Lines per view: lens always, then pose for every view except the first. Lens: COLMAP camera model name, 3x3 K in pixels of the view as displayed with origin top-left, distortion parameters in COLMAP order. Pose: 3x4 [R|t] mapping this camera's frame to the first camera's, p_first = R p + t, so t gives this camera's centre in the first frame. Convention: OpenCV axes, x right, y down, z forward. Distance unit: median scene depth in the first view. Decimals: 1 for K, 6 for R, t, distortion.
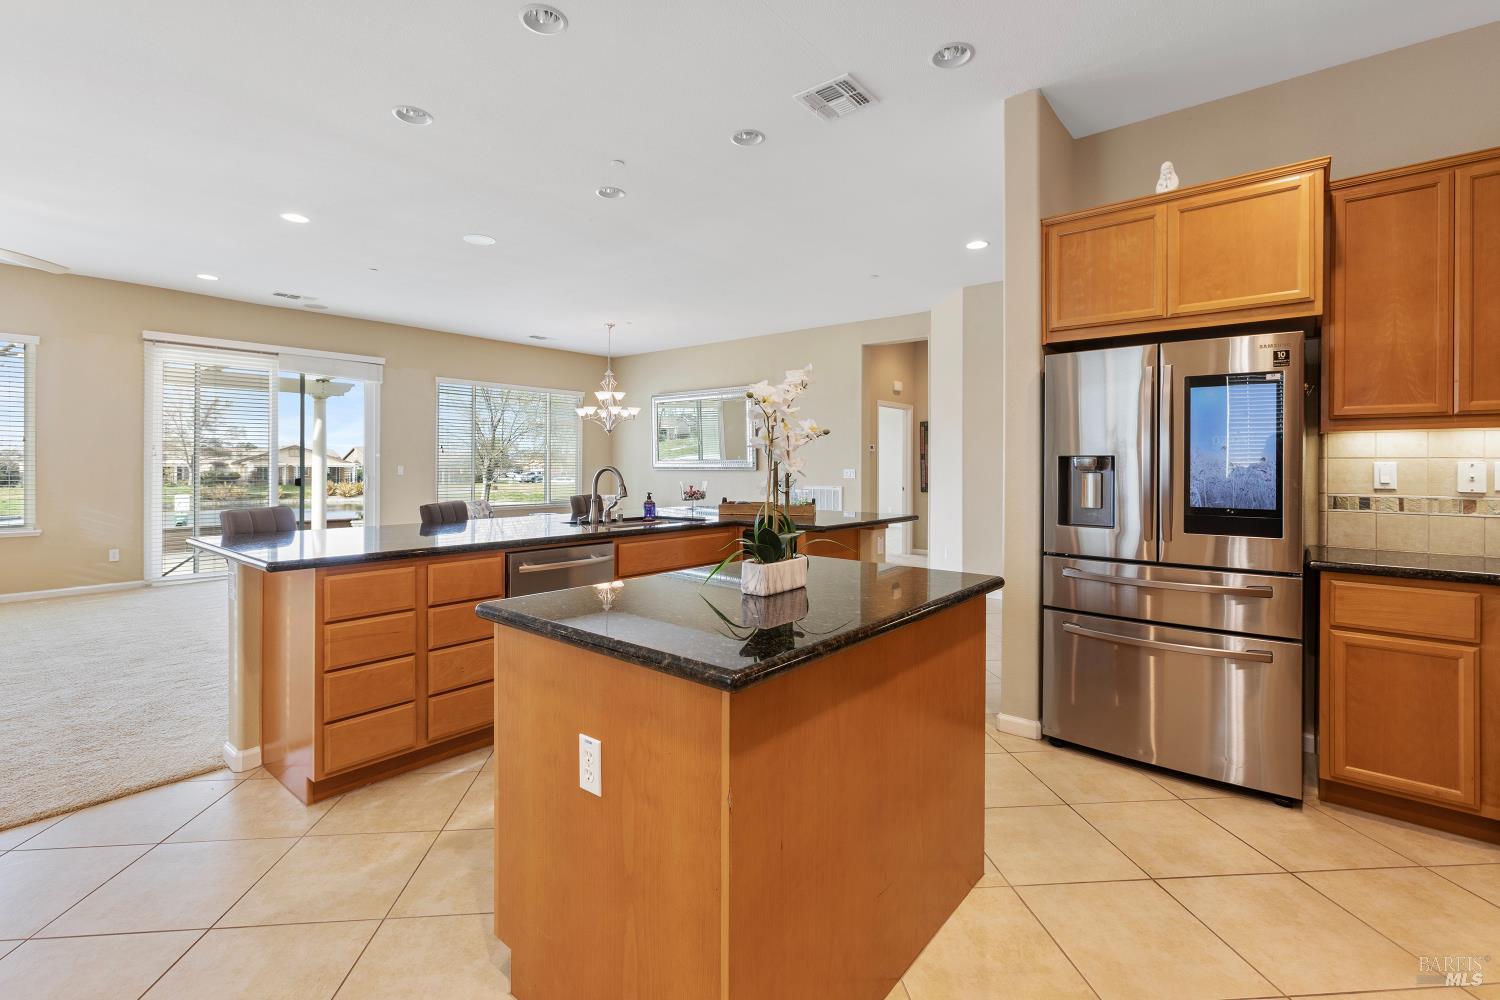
lens RADIAL K [[674.2, 0, 732.8], [0, 674.2, 472.6], [0, 0, 1]] dist [0.008792, 0.000180]
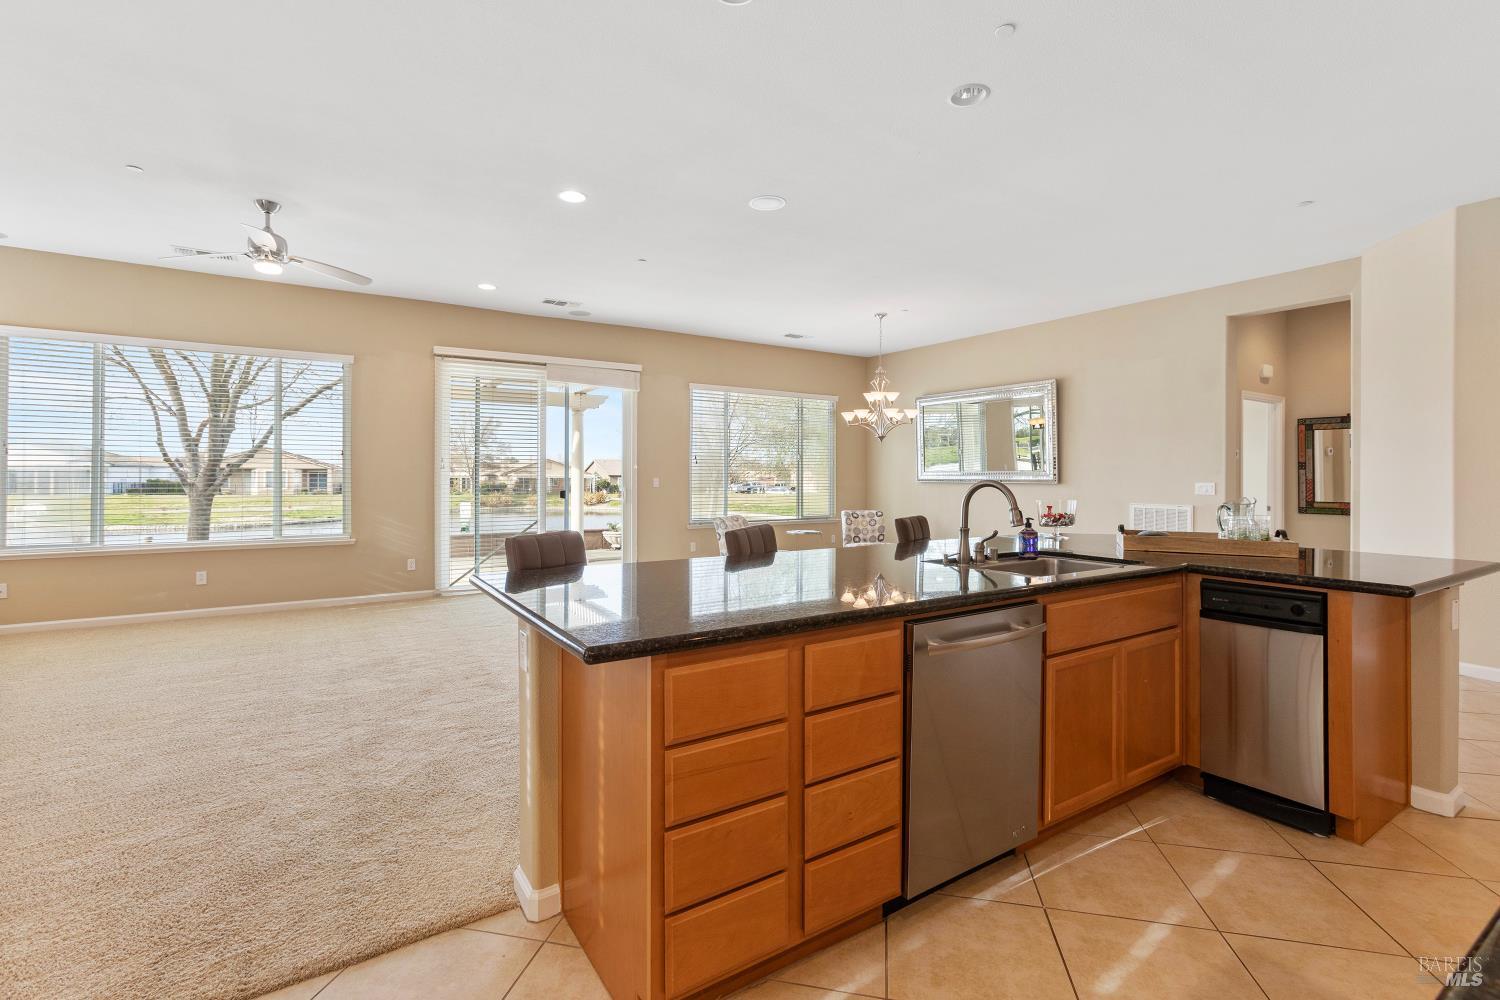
lens RADIAL K [[677.4, 0, 746.6], [0, 677.4, 490.5], [0, 0, 1]] dist [-0.001778, 0.000151]
pose [[0.958586, 0.006020, -0.284740, -0.112620], [-0.003289, 0.999944, 0.010067, -0.002541], [0.284785, -0.008714, 0.958552, 0.139049]]
